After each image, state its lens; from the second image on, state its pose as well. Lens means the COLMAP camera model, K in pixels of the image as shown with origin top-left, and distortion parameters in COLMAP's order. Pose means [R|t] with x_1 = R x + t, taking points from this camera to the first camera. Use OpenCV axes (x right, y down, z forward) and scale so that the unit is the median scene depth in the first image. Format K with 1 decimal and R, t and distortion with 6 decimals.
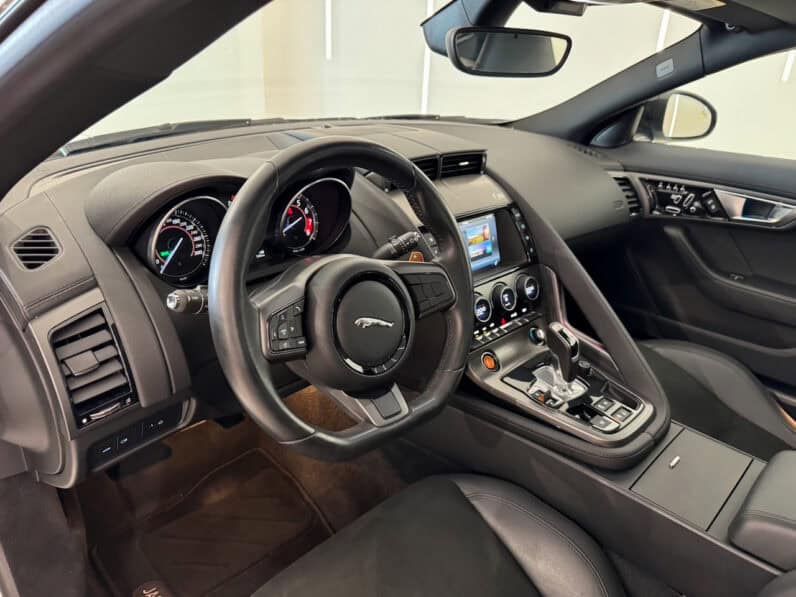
lens RADIAL K [[565.2, 0, 399.0], [0, 565.2, 316.2], [0, 0, 1]] dist [-0.001733, -0.001677]
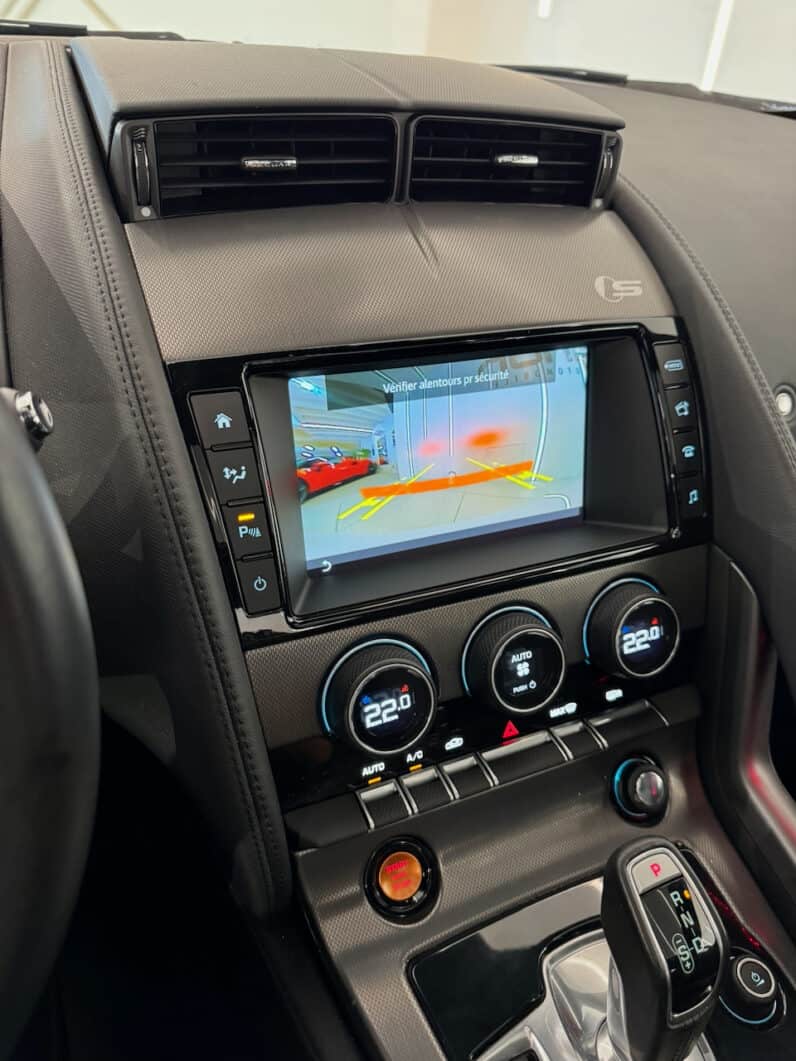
lens RADIAL K [[774.0, 0, 398.0], [0, 774.0, 530.5], [0, 0, 1]] dist [0.064216, -0.126490]
pose [[0.936564, 0.211529, -0.279470, 0.211578], [-0.177514, 0.973795, 0.142171, -0.131447], [0.302220, -0.083542, 0.949570, 0.588436]]
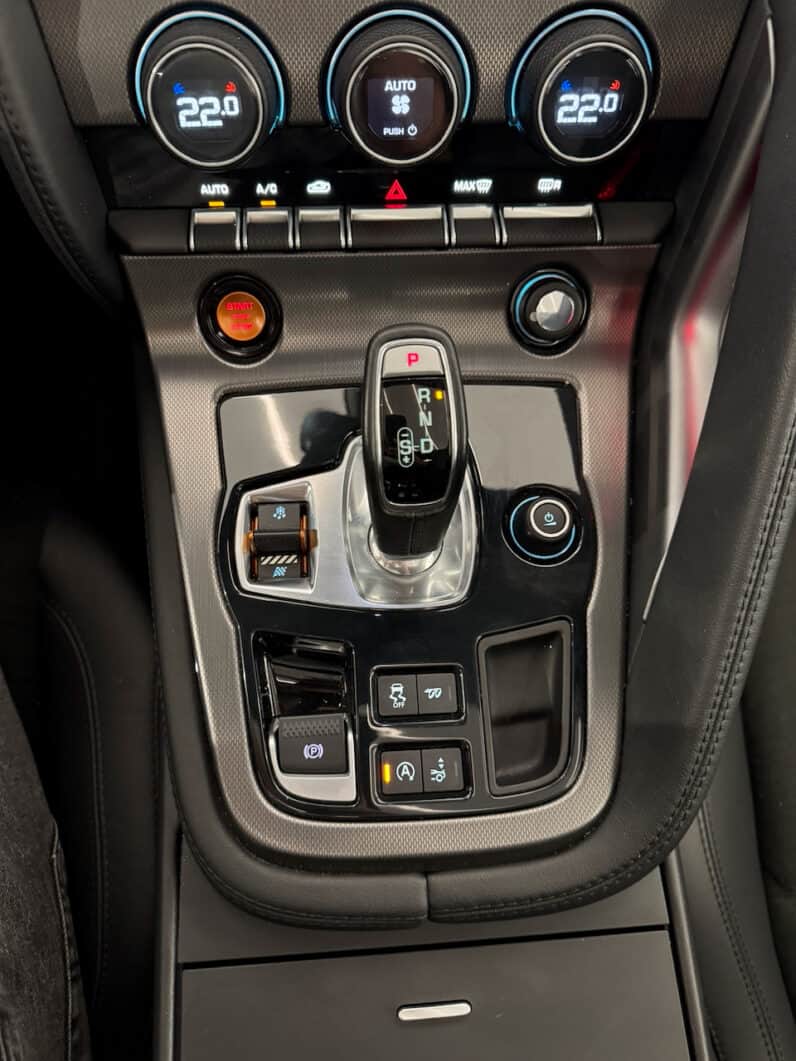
lens RADIAL K [[774.0, 0, 398.0], [0, 774.0, 530.5], [0, 0, 1]] dist [0.064216, -0.126490]
pose [[0.753684, 0.605863, -0.254734, 0.341670], [-0.290438, 0.654711, 0.697853, -0.122869], [0.589581, -0.451977, 0.669411, 0.685406]]
